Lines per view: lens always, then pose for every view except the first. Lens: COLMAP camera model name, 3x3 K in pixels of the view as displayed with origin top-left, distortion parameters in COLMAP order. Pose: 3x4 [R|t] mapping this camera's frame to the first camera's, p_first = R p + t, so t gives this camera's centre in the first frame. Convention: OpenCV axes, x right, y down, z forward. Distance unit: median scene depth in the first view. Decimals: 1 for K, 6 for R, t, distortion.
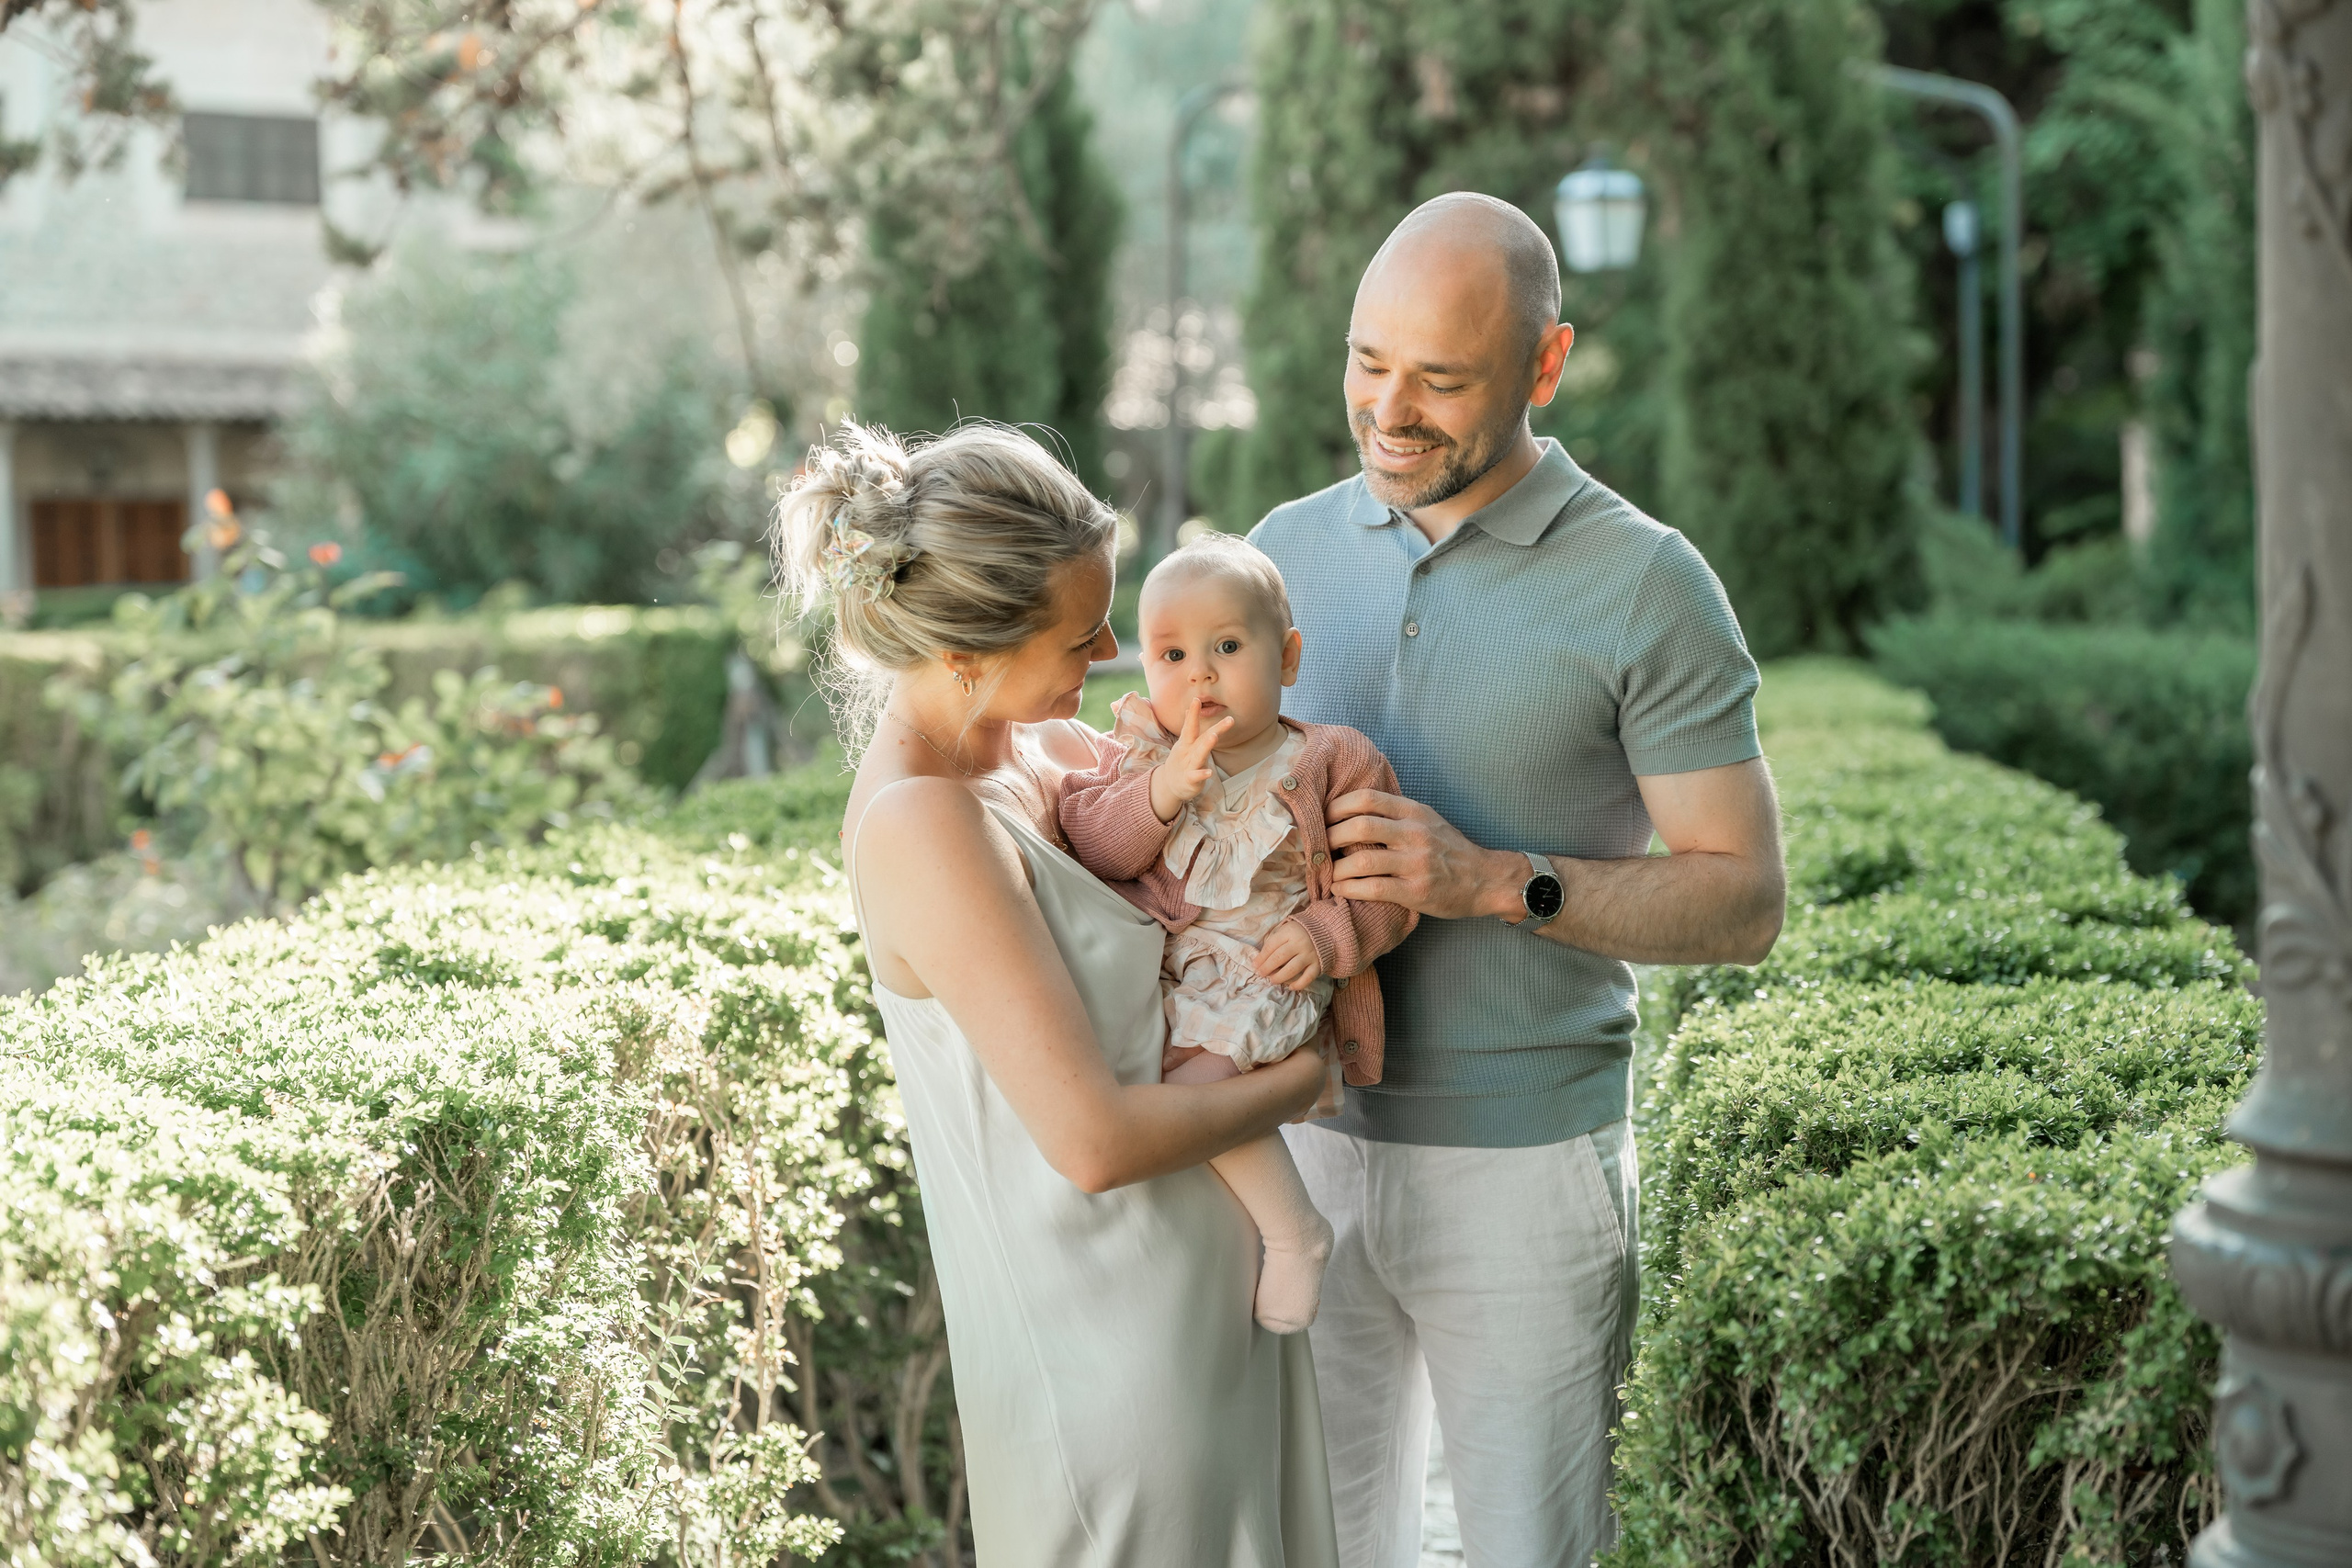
lens RADIAL K [[5909.5, 0, 1176.0], [0, 5909.5, 784.0], [0, 0, 1]] dist [0.063737, -0.048056]
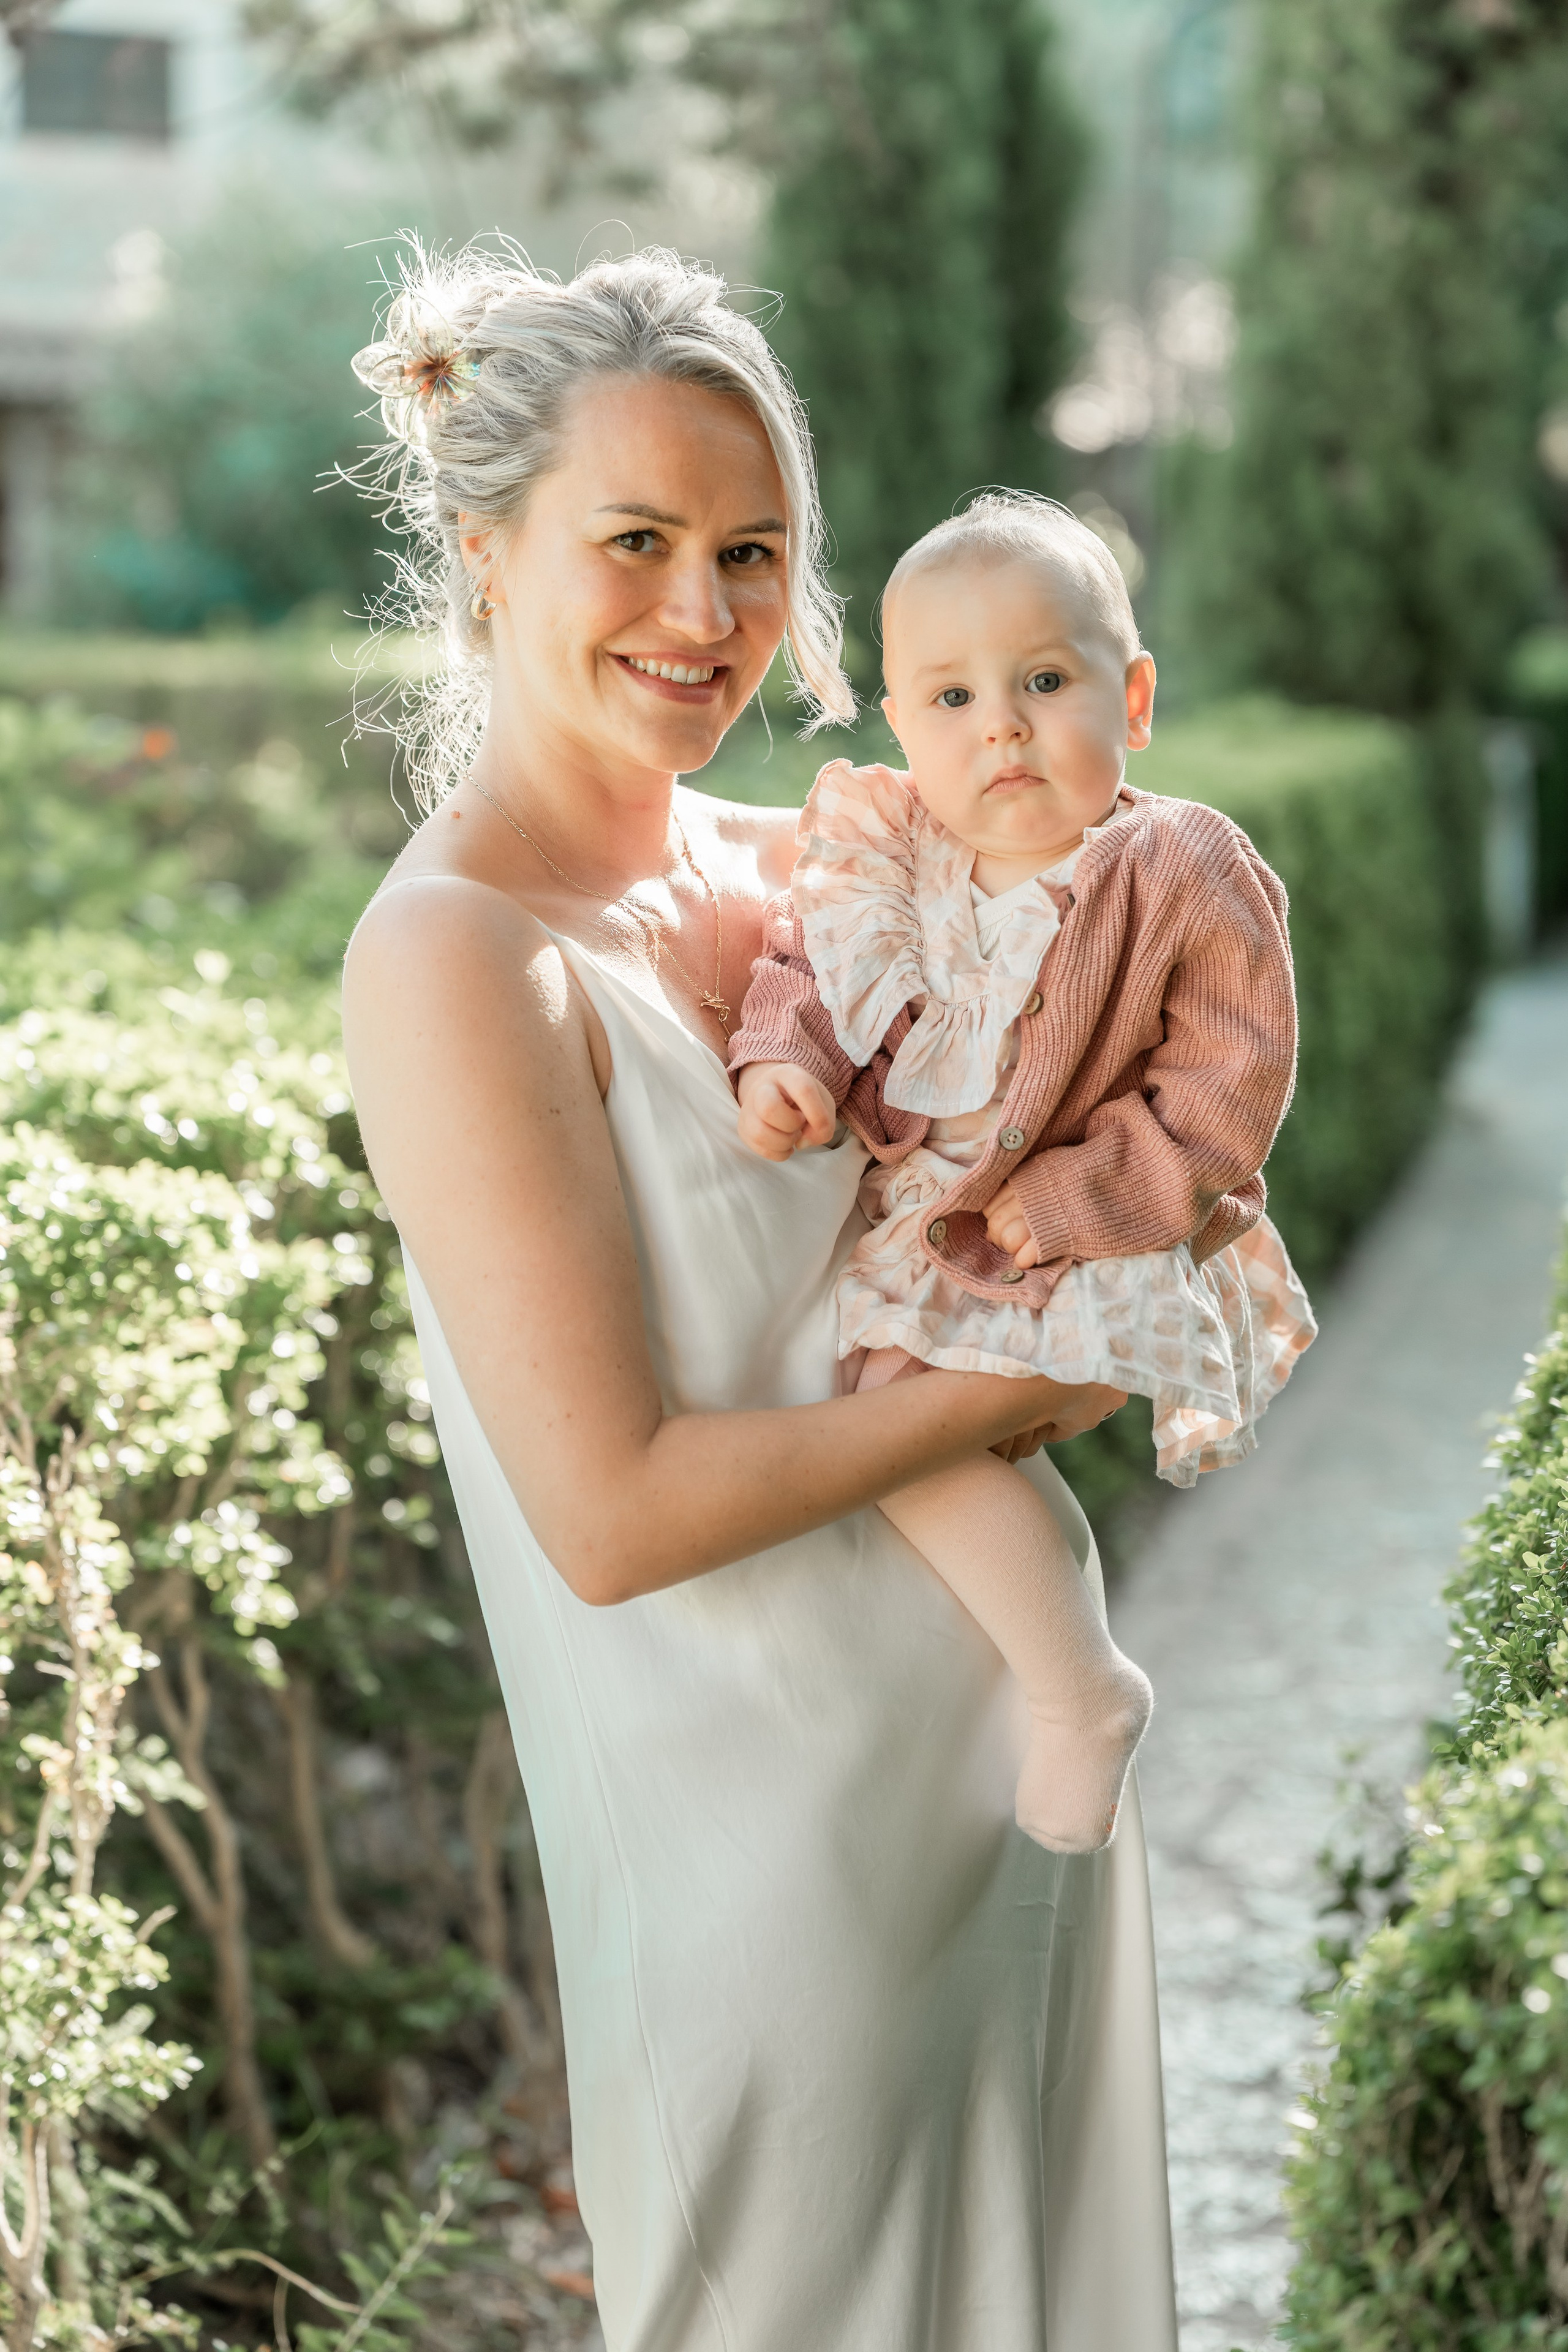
lens RADIAL K [[5910.1, 0, 736.0], [0, 5910.1, 1177.8], [0, 0, 1]] dist [0.063737, -0.048056]
pose [[0.992798, 0.042394, -0.112049, 0.065648], [-0.036040, 0.997658, 0.058136, -0.008053], [0.114251, -0.053679, 0.992001, 0.358675]]
